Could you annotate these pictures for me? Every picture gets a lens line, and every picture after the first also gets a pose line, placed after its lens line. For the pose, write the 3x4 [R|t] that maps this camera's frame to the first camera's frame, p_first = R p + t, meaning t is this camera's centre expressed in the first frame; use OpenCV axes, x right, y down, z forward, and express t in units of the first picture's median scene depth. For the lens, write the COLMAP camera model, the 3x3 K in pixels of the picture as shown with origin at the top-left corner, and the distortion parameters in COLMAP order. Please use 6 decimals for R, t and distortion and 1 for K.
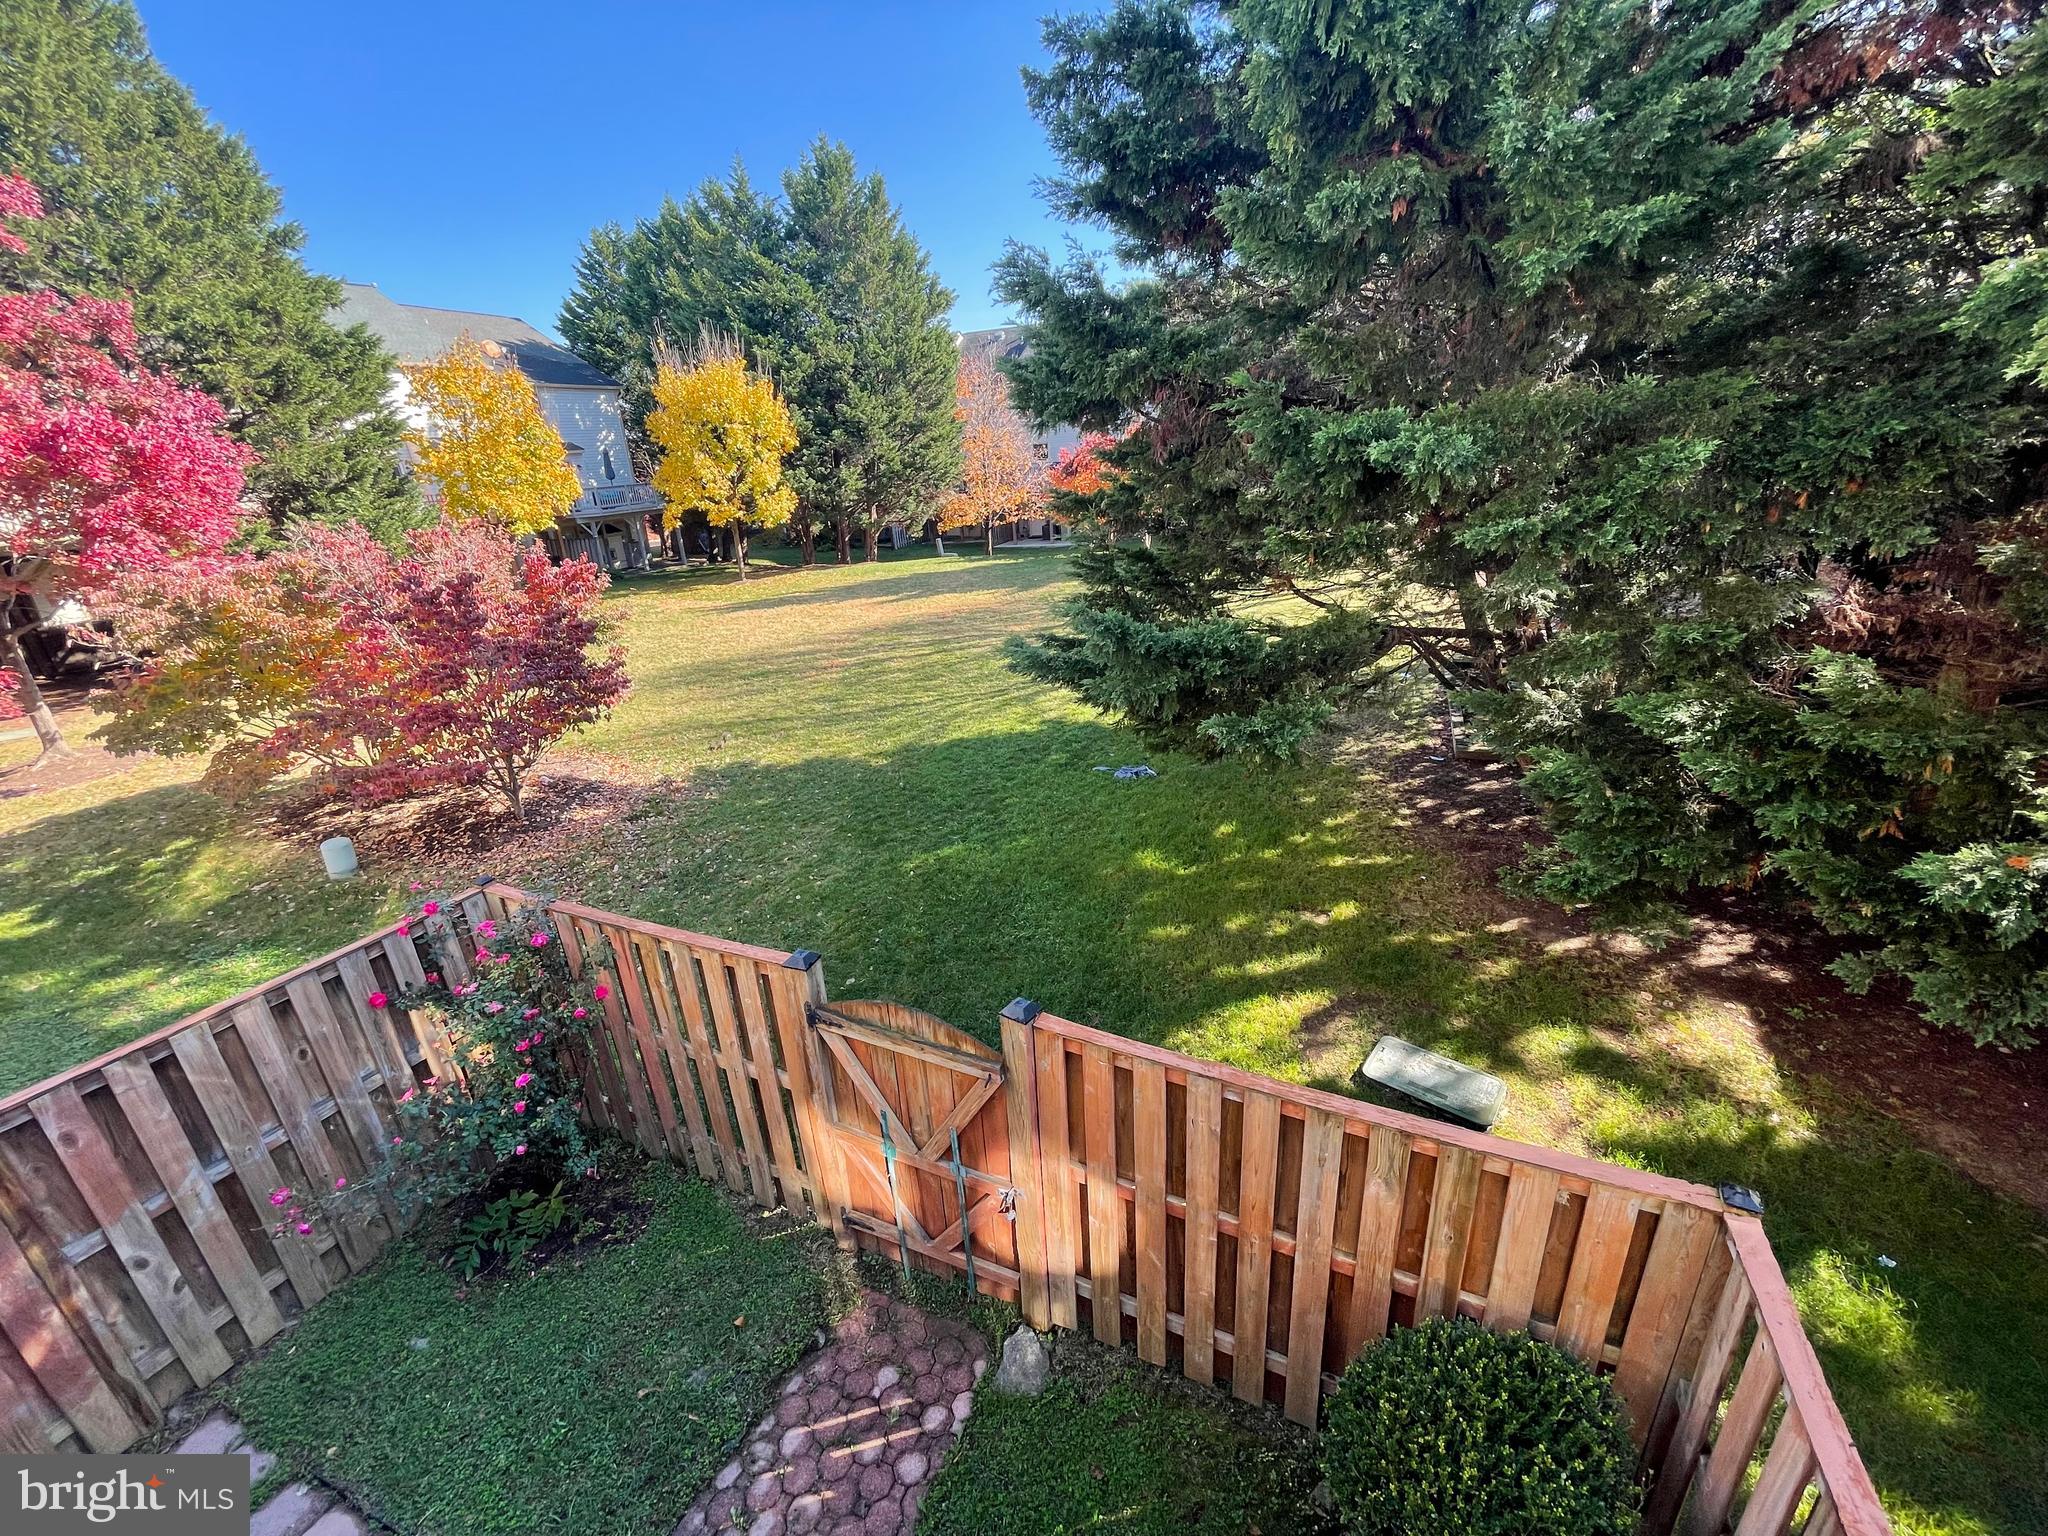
lens RADIAL K [[823.1, 0, 1029.1], [0, 823.1, 766.0], [0, 0, 1]] dist [-0.000852, 0.000998]
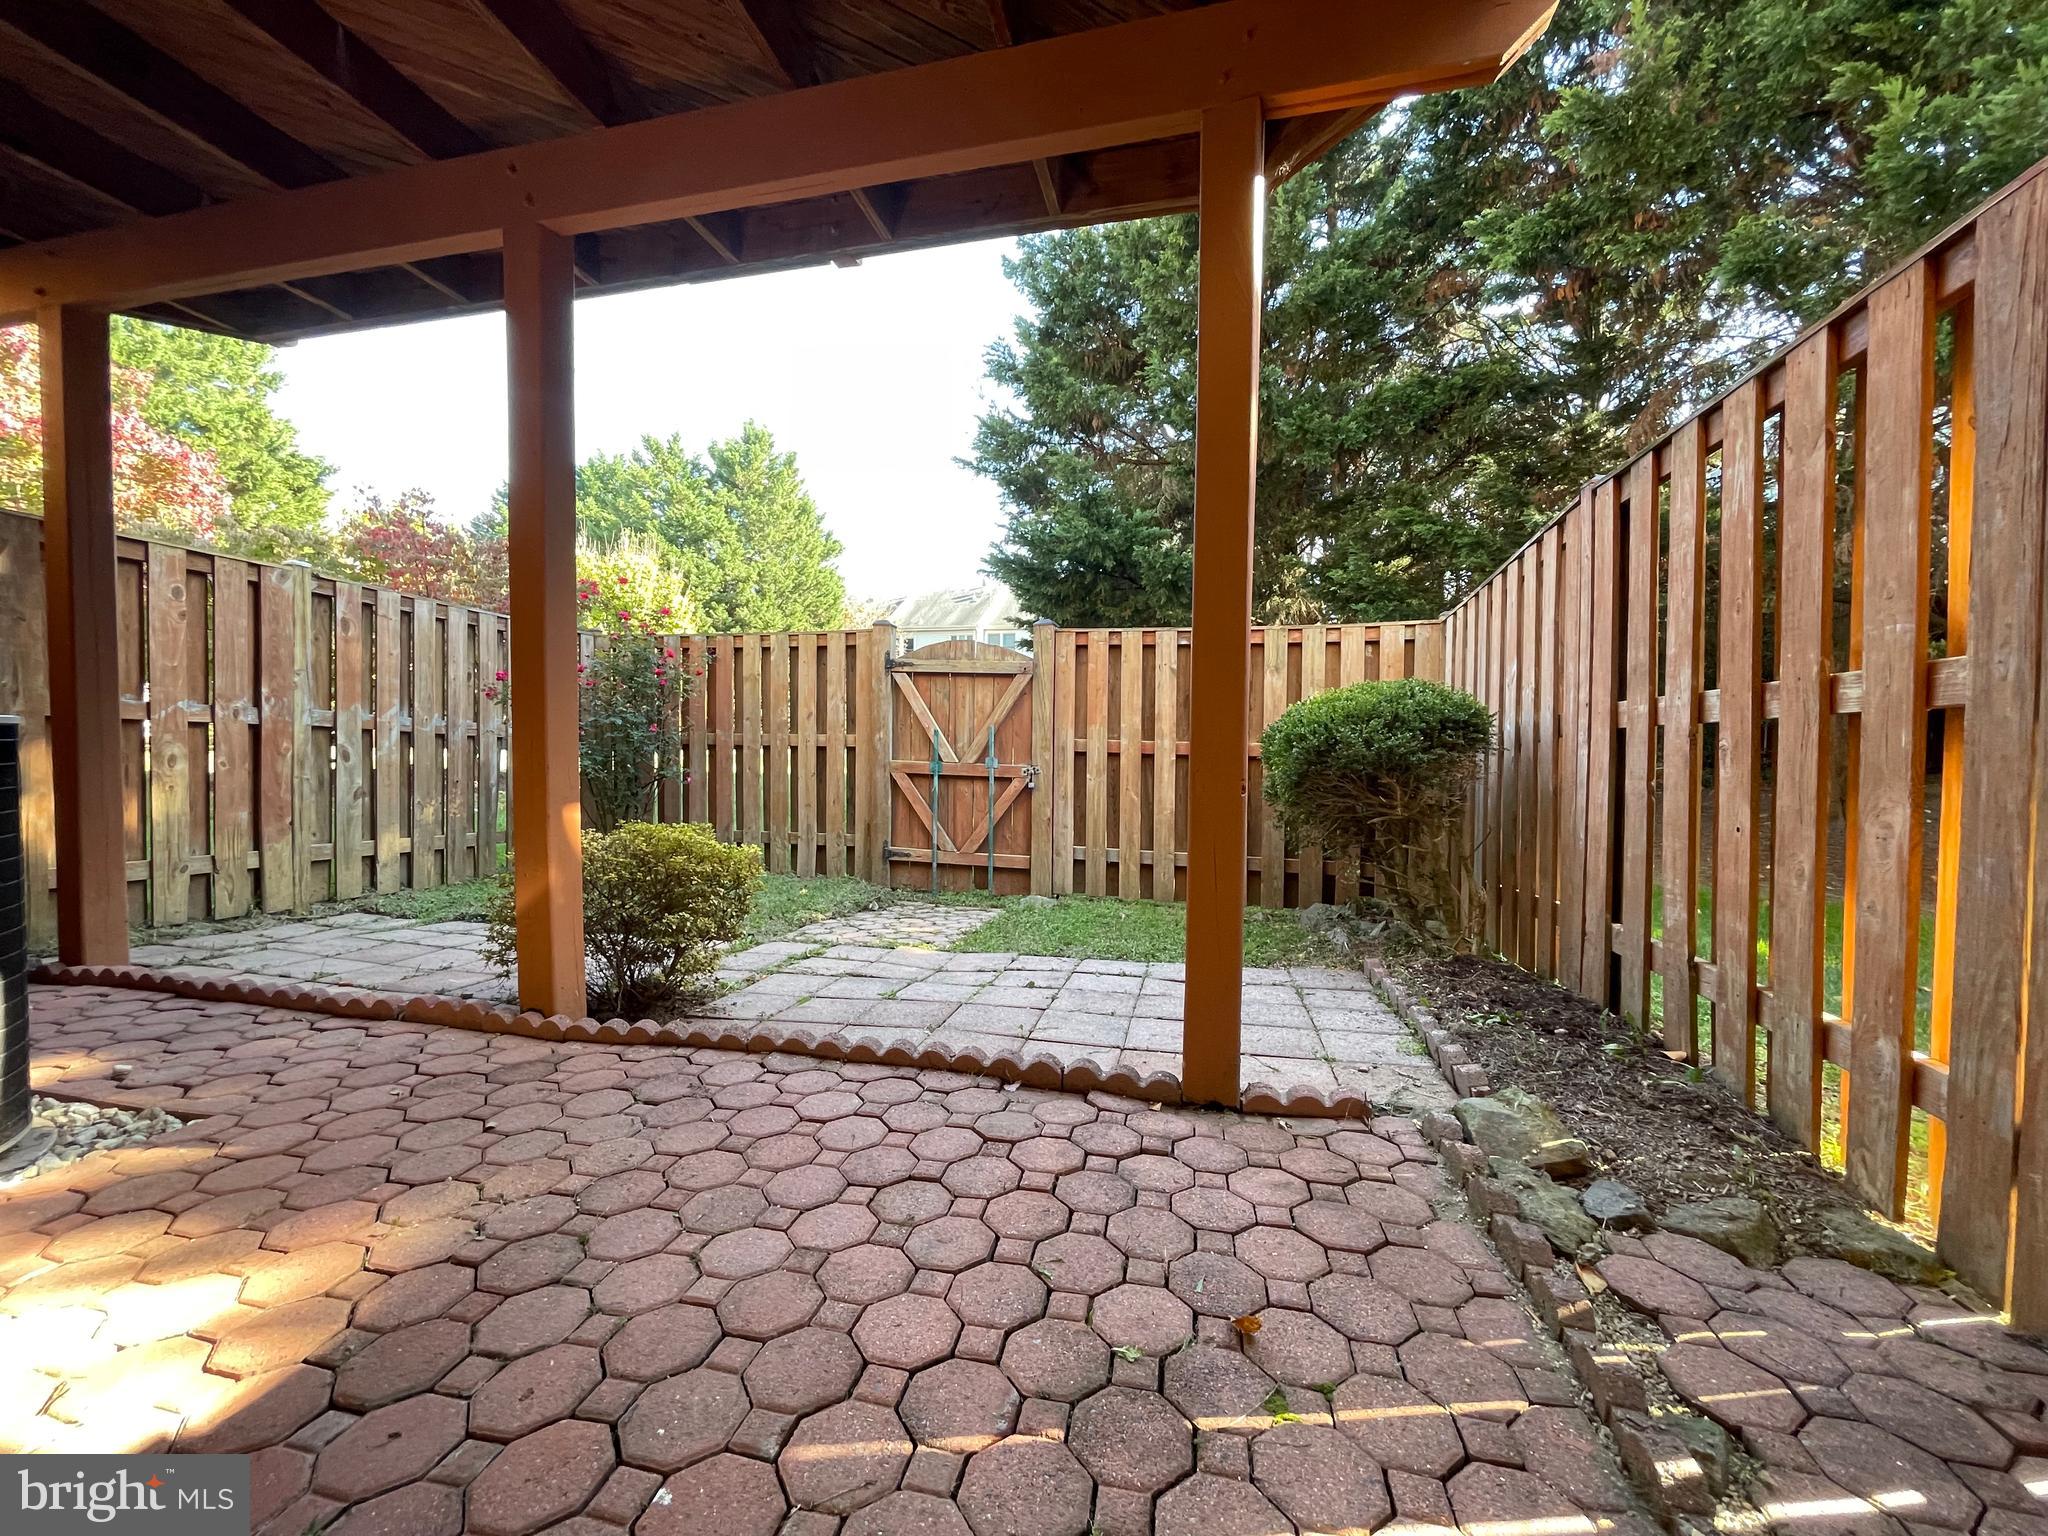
lens RADIAL K [[823.1, 0, 1020.1], [0, 823.1, 774.8], [0, 0, 1]] dist [-0.000852, 0.000998]
pose [[0.980504, 0.065015, 0.185431, -0.047393], [0.000850, 0.942264, -0.334869, 0.156348], [-0.196496, 0.328498, 0.923839, -0.048614]]
